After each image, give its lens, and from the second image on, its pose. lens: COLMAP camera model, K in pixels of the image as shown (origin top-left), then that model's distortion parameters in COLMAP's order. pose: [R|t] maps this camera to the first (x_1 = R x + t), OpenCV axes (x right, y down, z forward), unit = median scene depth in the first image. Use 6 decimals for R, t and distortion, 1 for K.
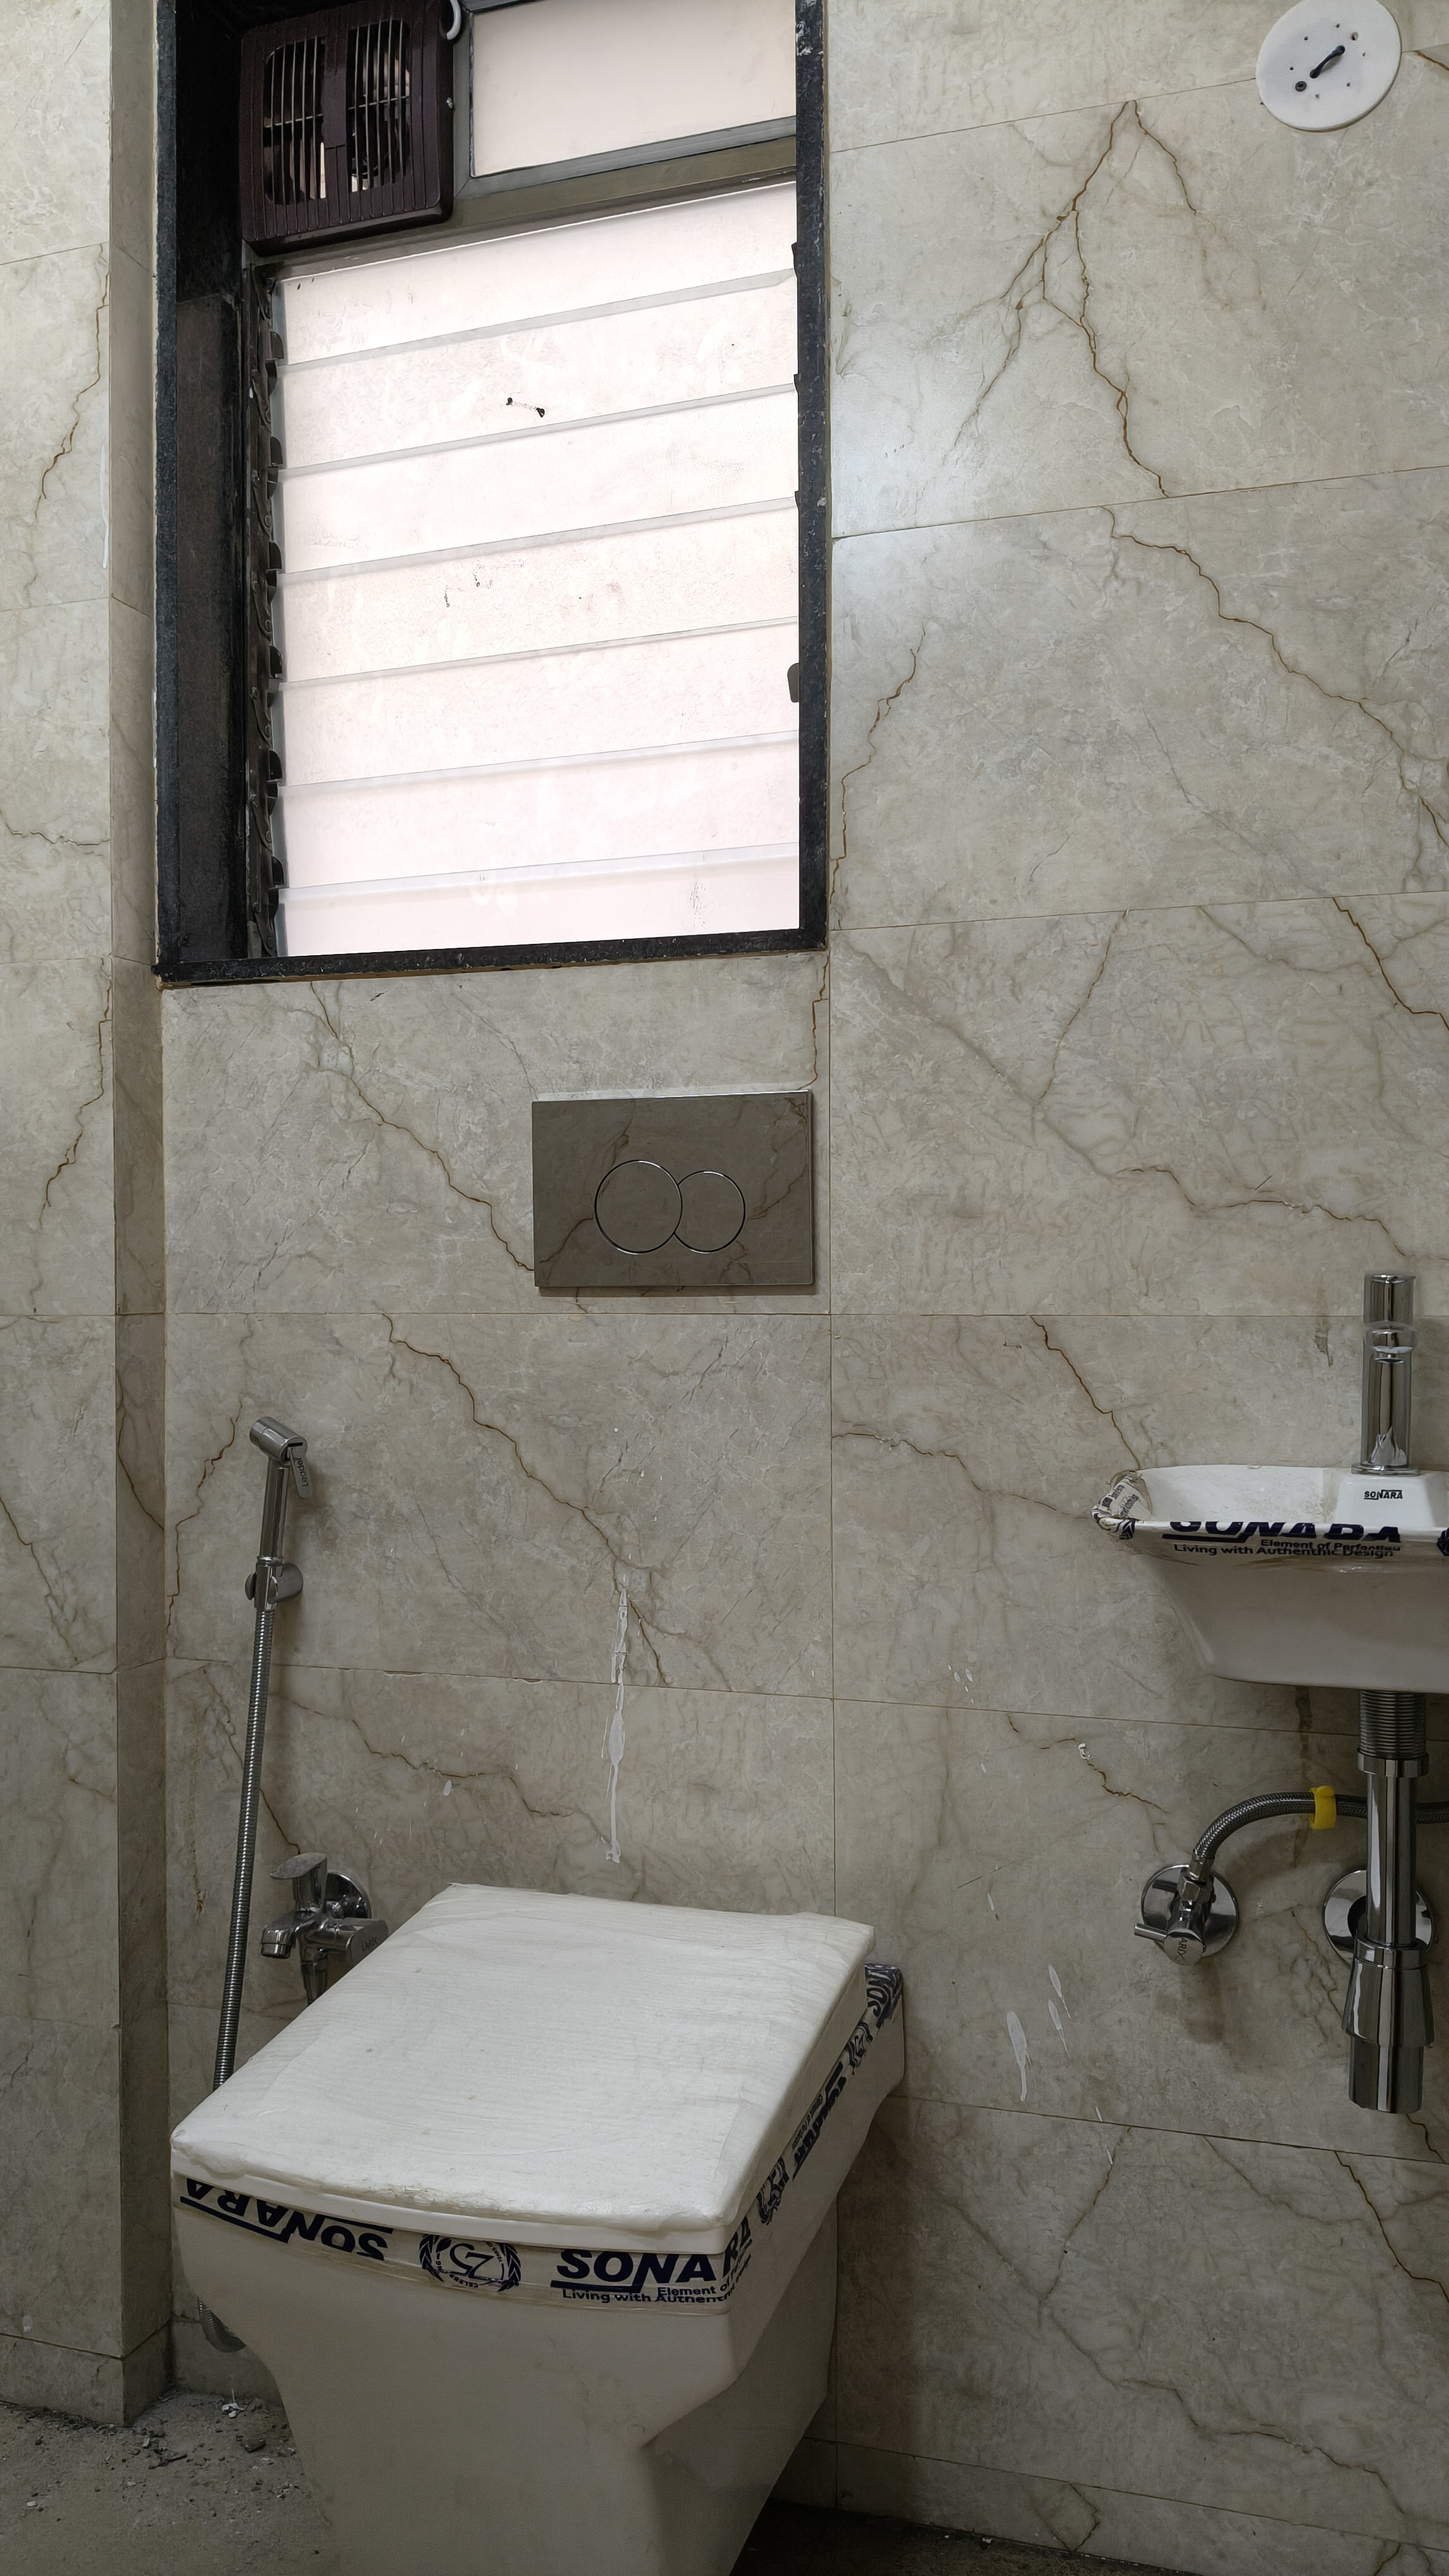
lens RADIAL K [[1938.9, 0, 727.3], [0, 1938.9, 1298.8], [0, 0, 1]] dist [0.056799, -0.113508]
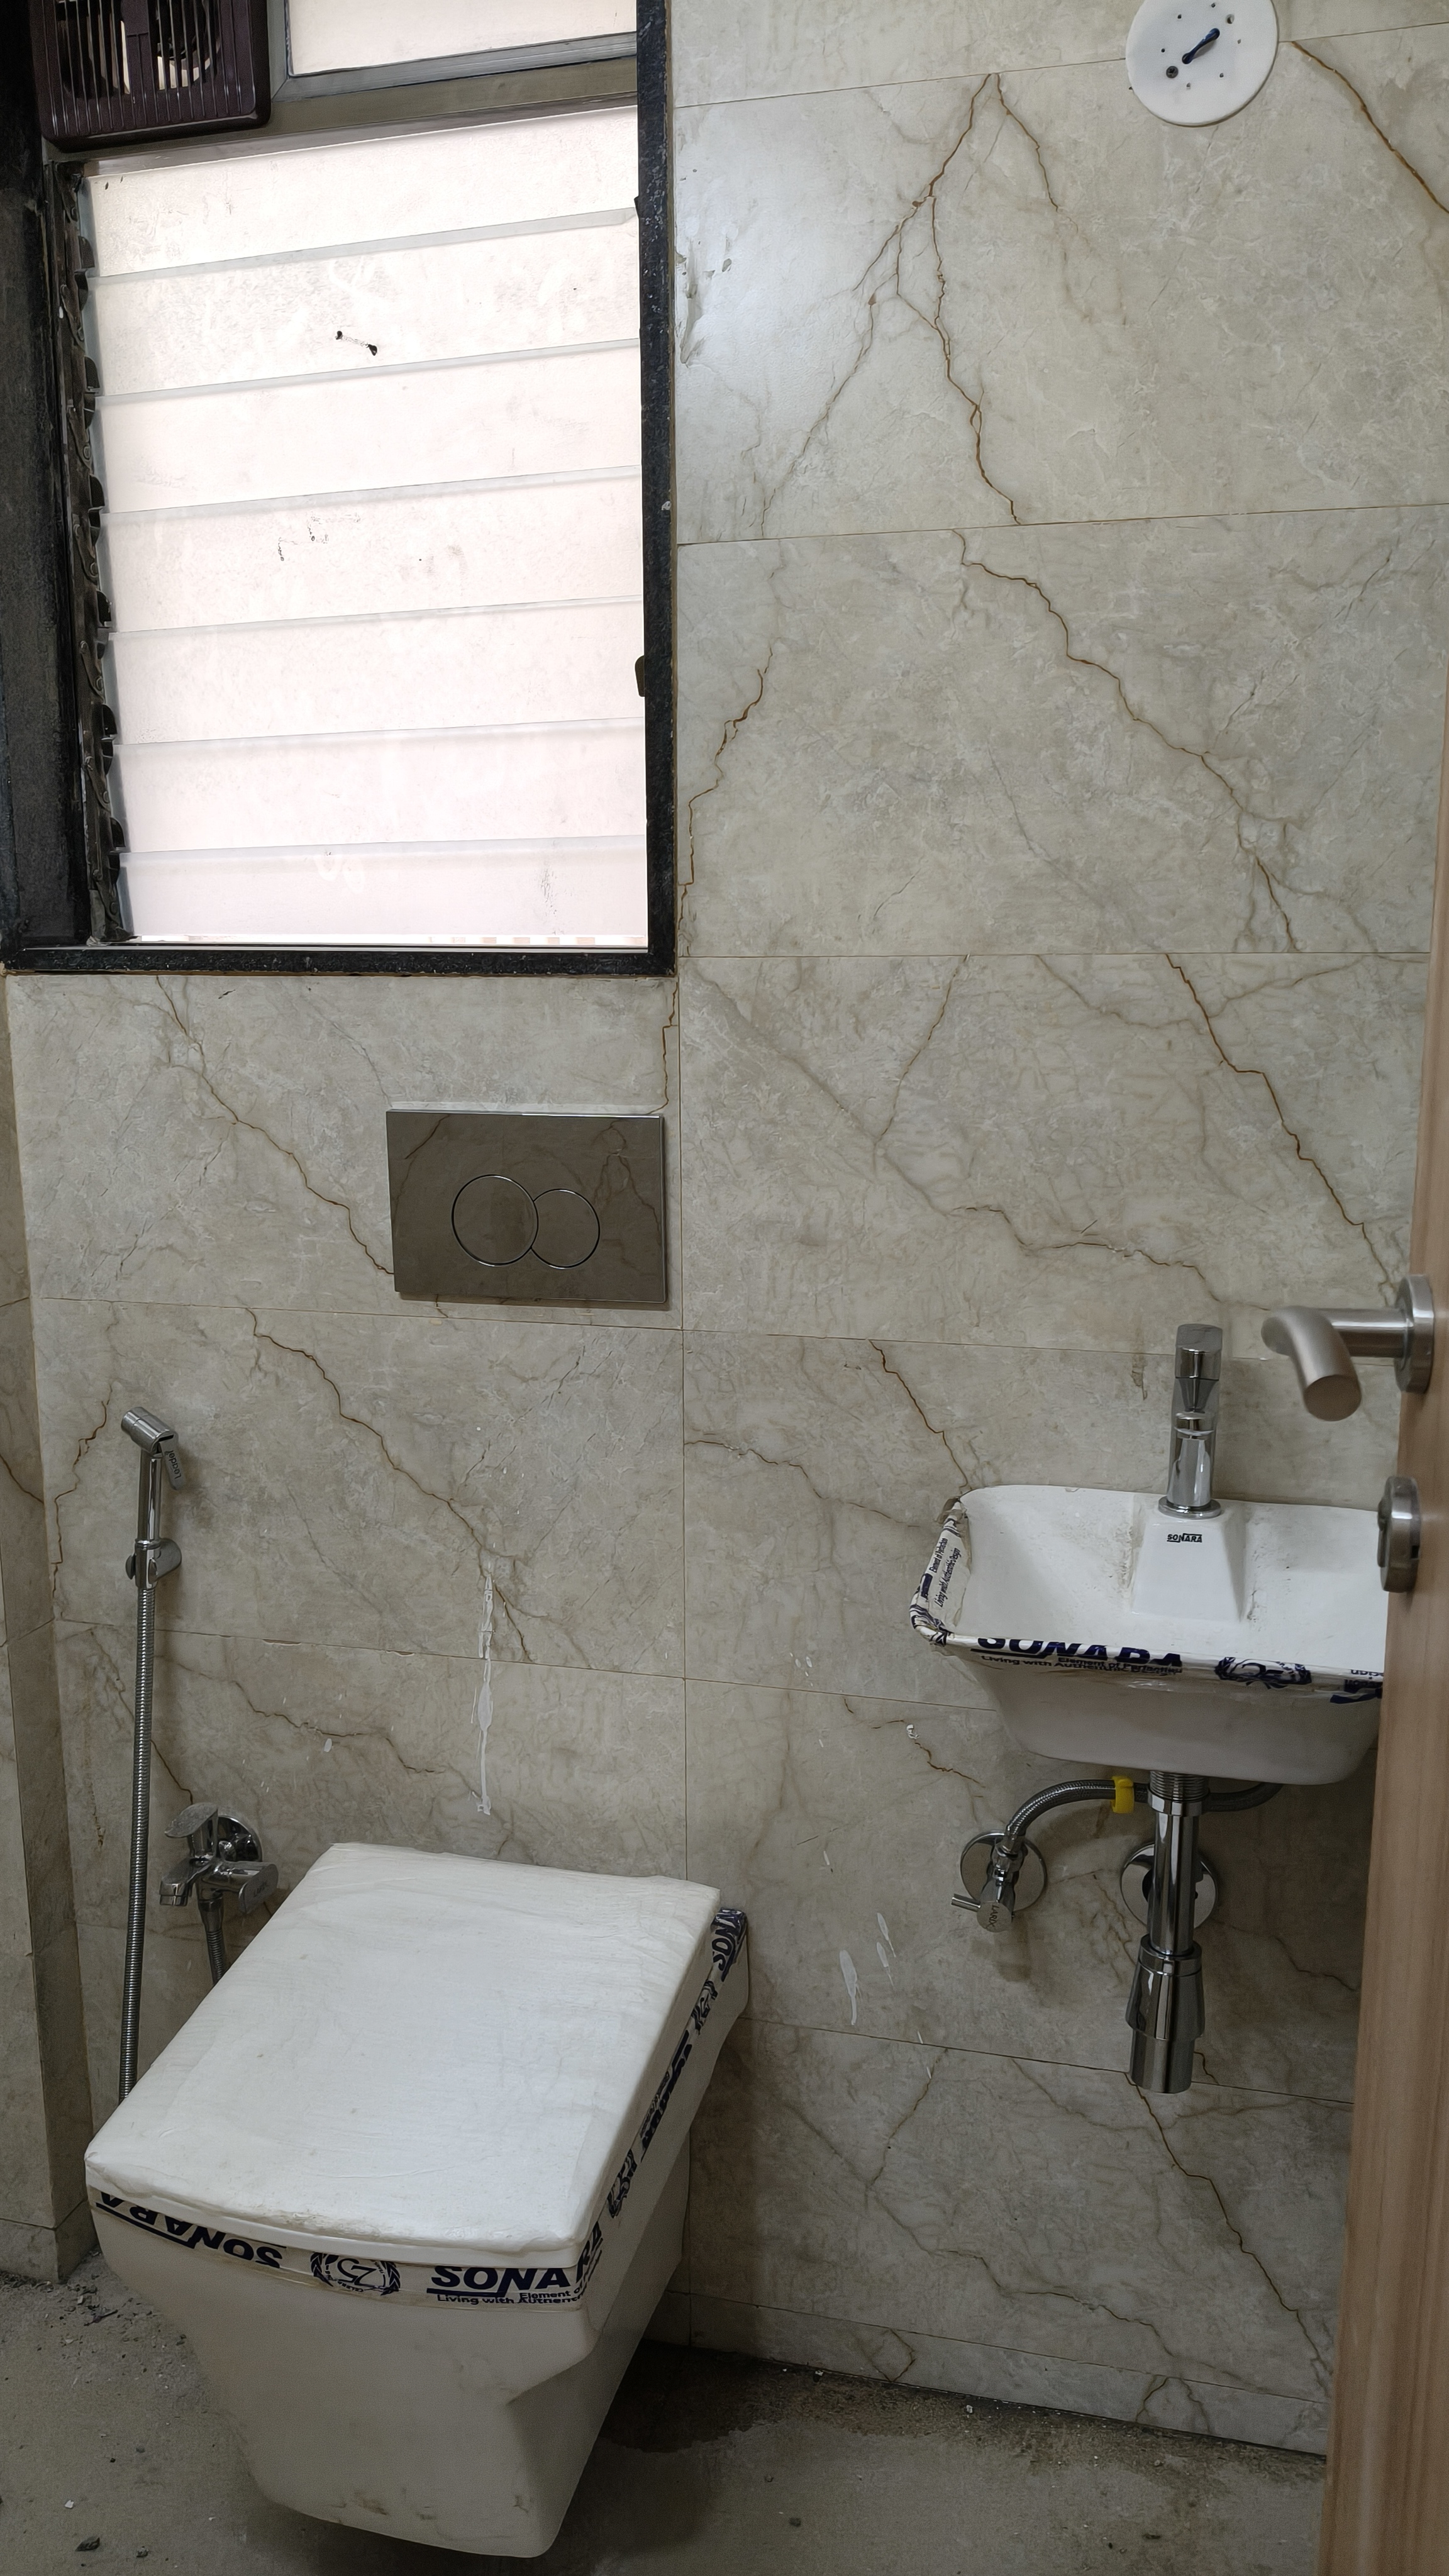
lens RADIAL K [[1938.9, 0, 720.1], [0, 1938.9, 1296.6], [0, 0, 1]] dist [0.056799, -0.113508]
pose [[0.998673, -0.010771, 0.050367, 0.022151], [0.001203, 0.982504, 0.186240, -0.205819], [-0.051492, -0.185932, 0.981212, -0.020073]]
